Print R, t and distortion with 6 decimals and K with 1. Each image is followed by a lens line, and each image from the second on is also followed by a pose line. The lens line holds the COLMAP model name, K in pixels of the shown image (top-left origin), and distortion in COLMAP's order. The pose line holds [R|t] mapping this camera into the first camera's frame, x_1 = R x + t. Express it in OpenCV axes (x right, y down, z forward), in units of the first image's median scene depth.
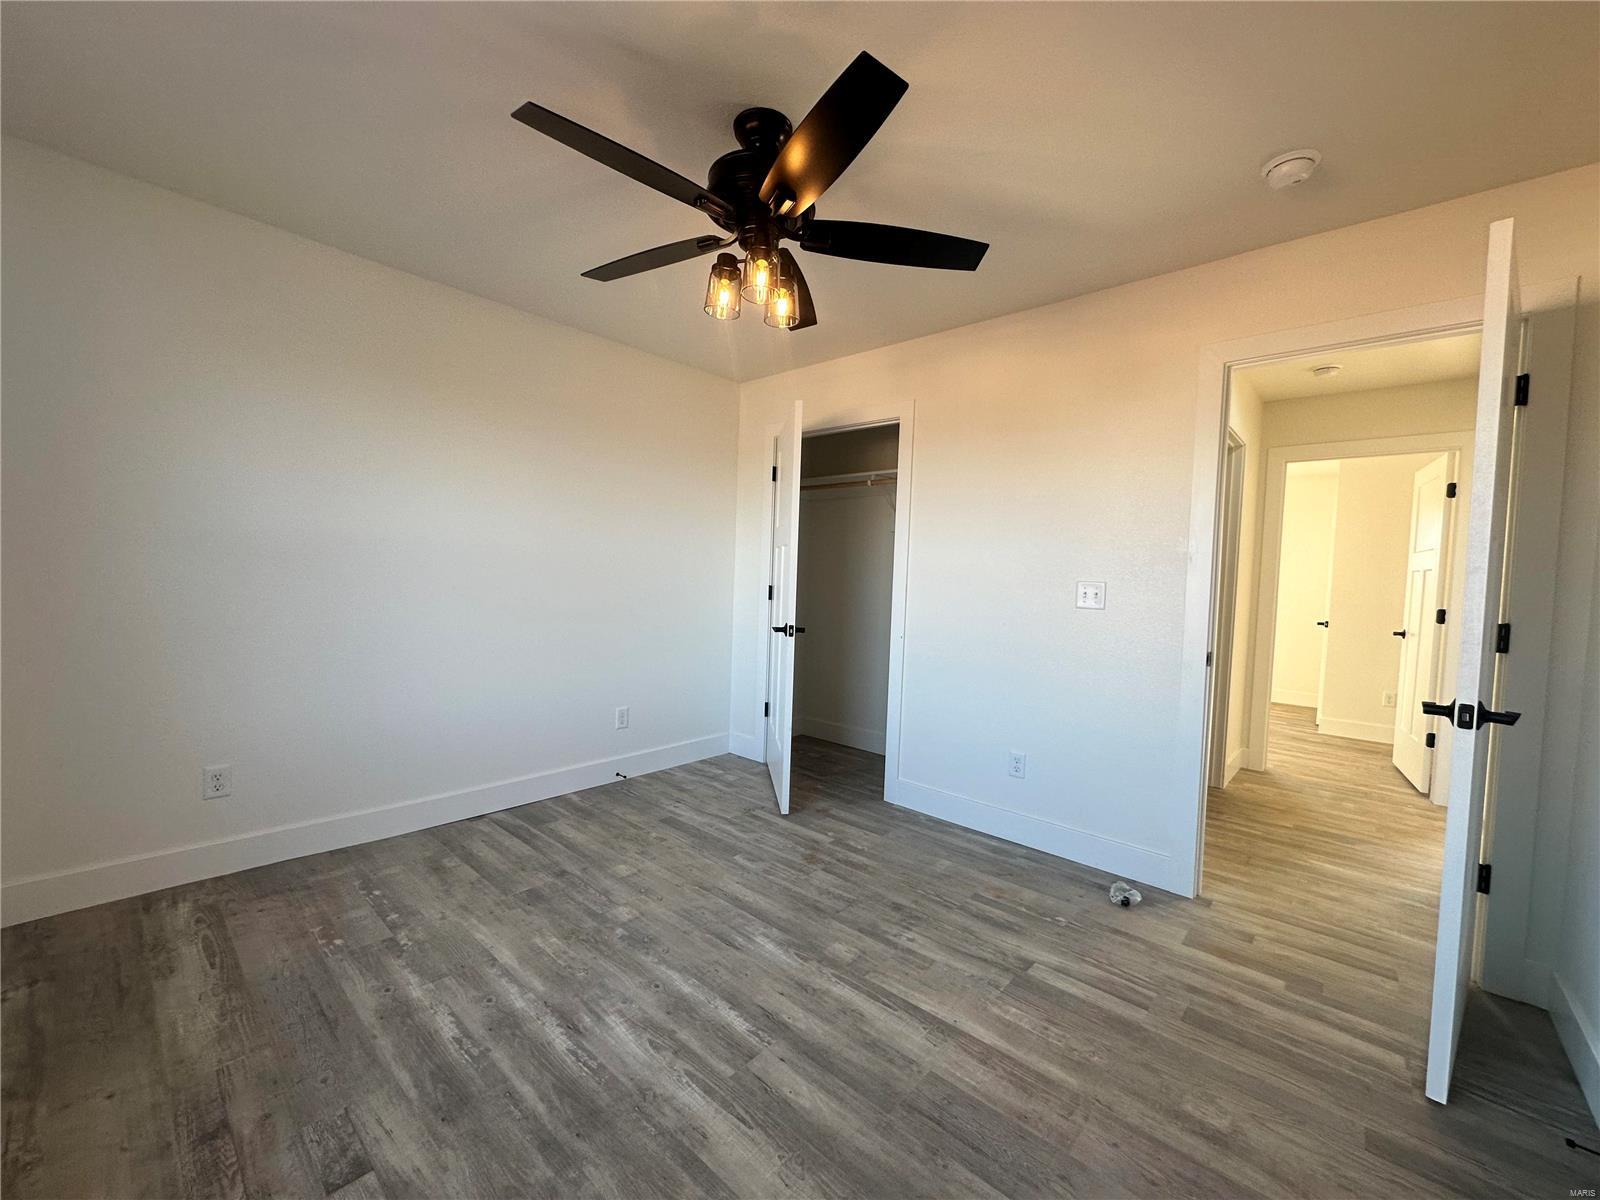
lens RADIAL K [[638.2, 0, 799.8], [0, 638.2, 598.0], [0, 0, 1]] dist [-0.002019, 0.000460]
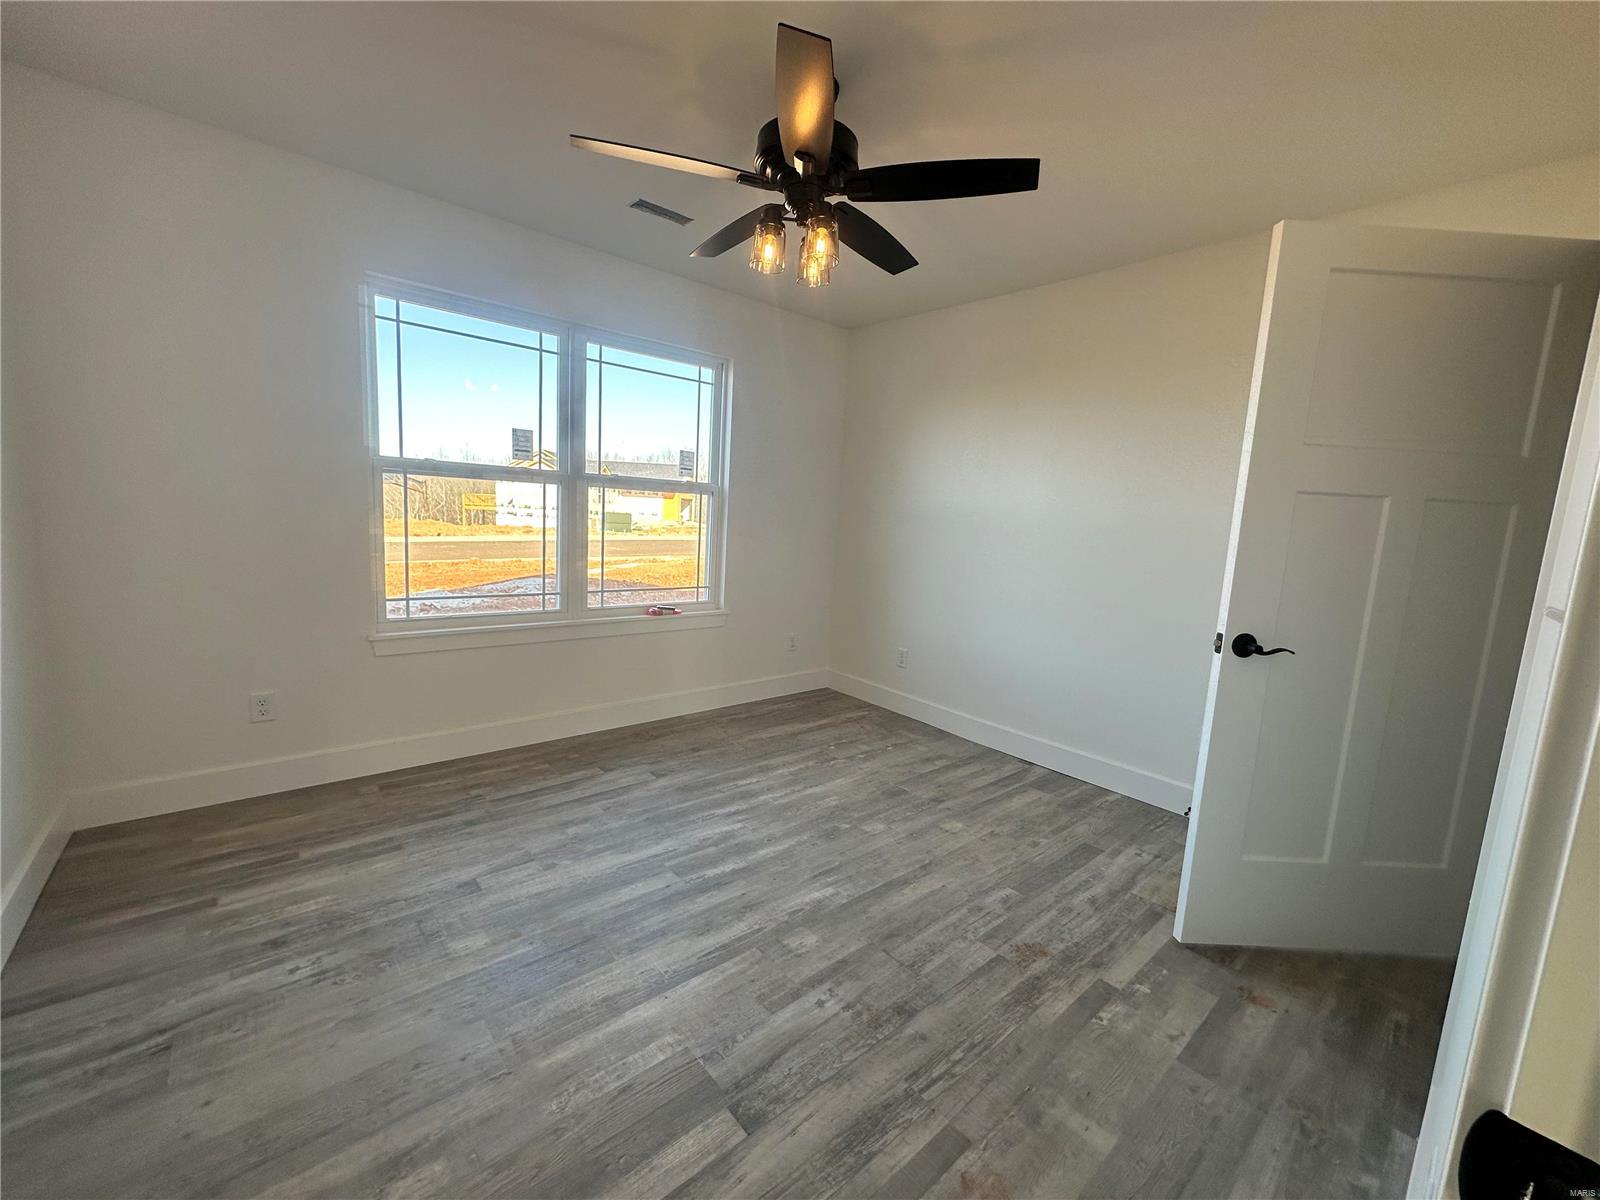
lens RADIAL K [[638.2, 0, 799.8], [0, 638.2, 598.0], [0, 0, 1]] dist [-0.002019, 0.000460]
pose [[-0.120249, 0.085887, -0.989021, 0.858538], [-0.100110, 0.990123, 0.098155, -0.011353], [0.987683, 0.110814, -0.110463, 0.977367]]
